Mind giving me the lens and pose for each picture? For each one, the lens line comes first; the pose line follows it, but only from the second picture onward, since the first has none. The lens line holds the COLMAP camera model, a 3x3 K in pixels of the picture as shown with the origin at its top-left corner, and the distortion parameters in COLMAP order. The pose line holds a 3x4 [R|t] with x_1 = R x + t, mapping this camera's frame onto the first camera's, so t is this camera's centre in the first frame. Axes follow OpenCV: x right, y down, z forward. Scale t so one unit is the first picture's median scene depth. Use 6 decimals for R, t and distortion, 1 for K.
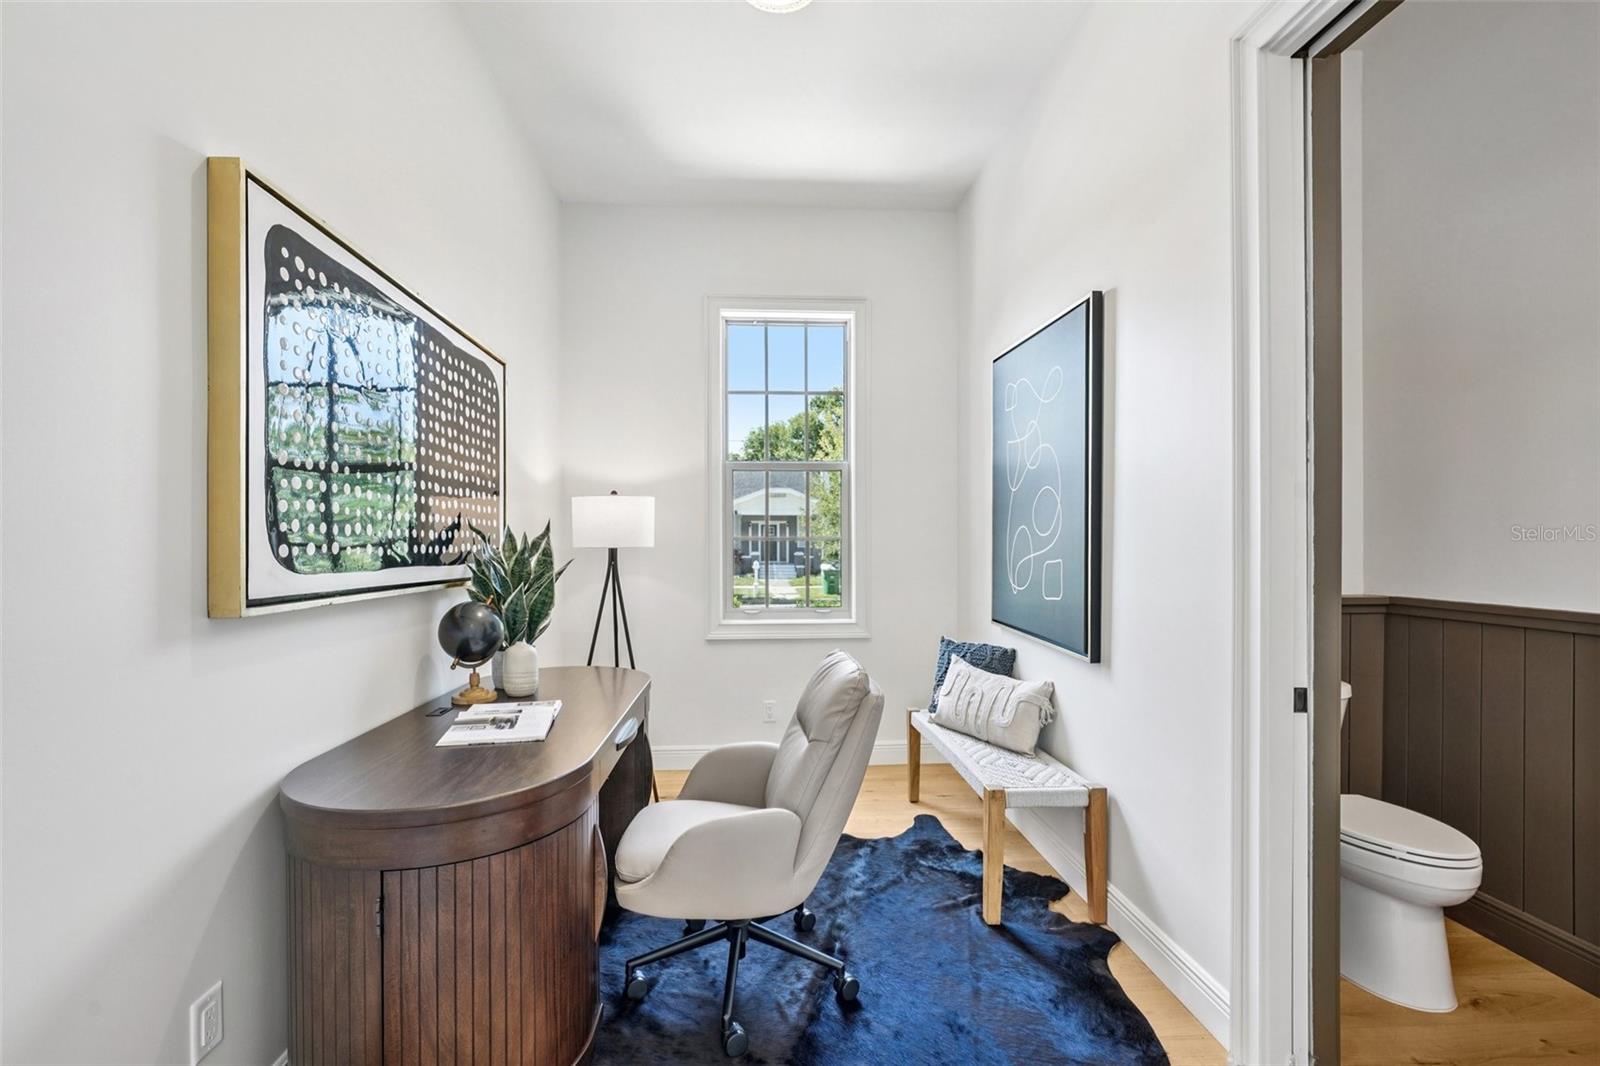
lens RADIAL K [[725.2, 0, 810.0], [0, 725.2, 540.2], [0, 0, 1]] dist [0.019682, 0.000383]
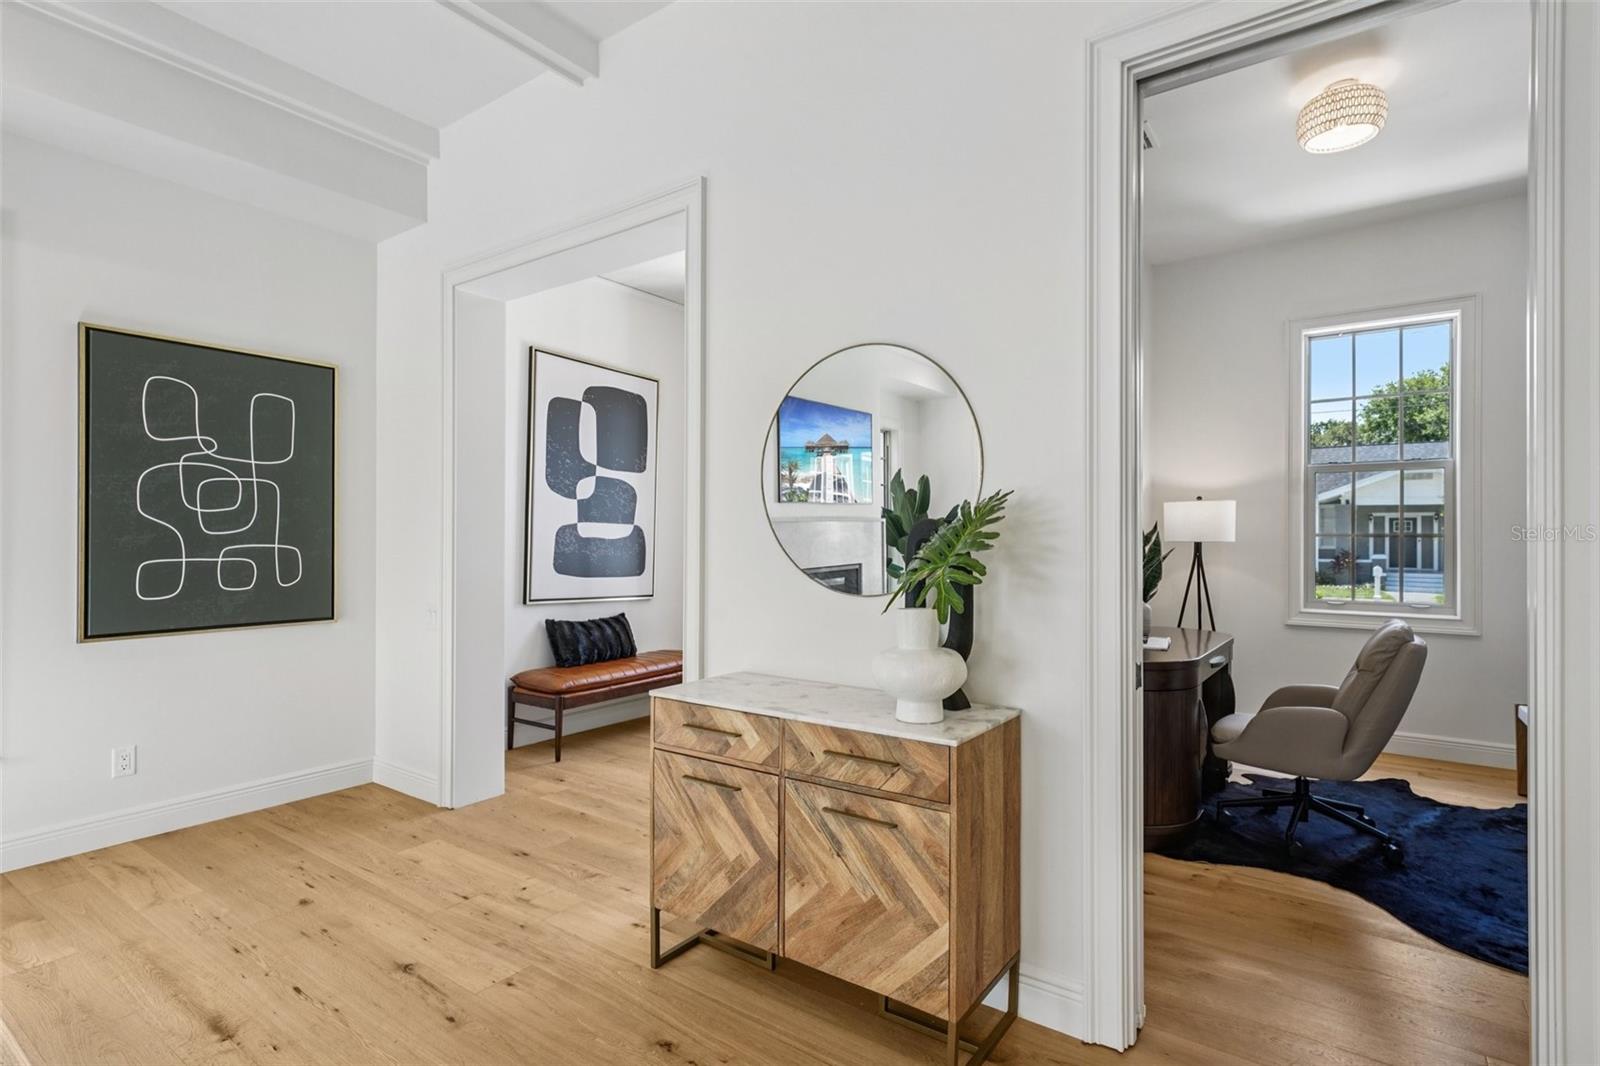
lens RADIAL K [[800.5, 0, 788.7], [0, 800.5, 533.9], [0, 0, 1]] dist [0.005108, 0.000317]
pose [[0.757055, 0.003776, -0.653340, 0.084478], [-0.006448, 0.999978, -0.001693, 0.003361], [0.653319, 0.005495, 0.757063, -0.441220]]
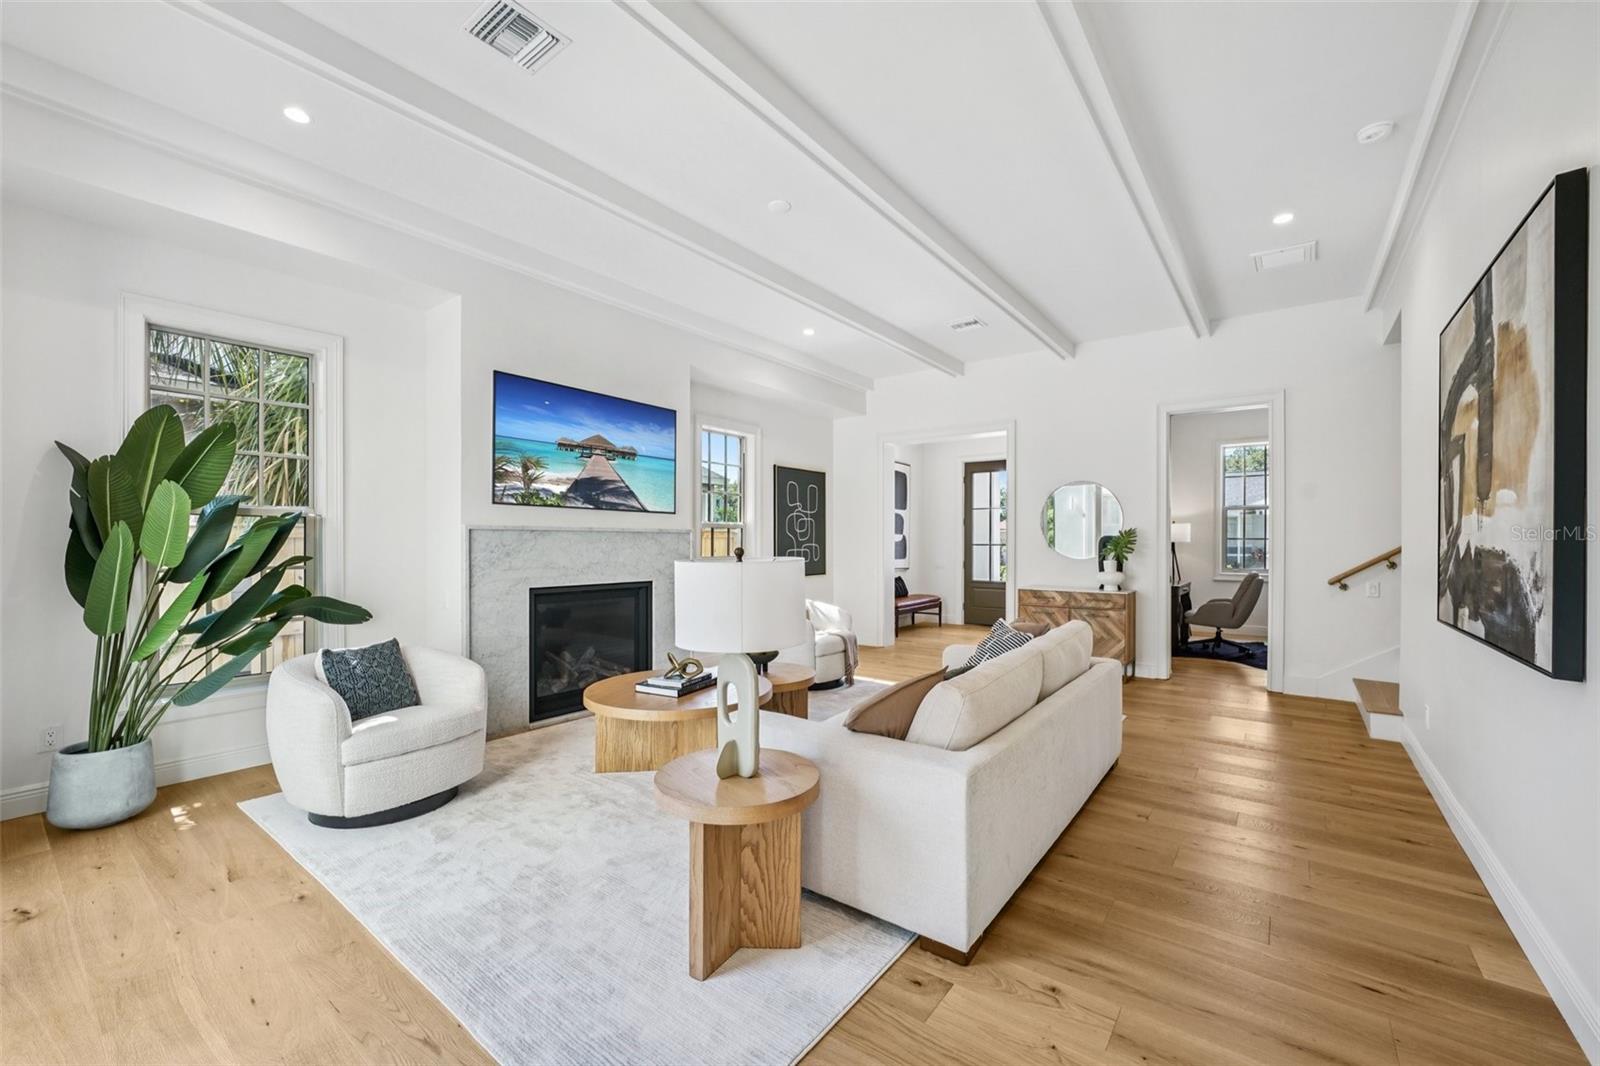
lens RADIAL K [[624.7, 0, 817.1], [0, 624.7, 538.6], [0, 0, 1]] dist [-0.009744, 0.000715]
pose [[0.745403, 0.004012, -0.666602, 0.252316], [-0.003985, 0.999991, 0.001562, -0.001158], [0.666602, 0.001492, 0.745412, -1.417537]]
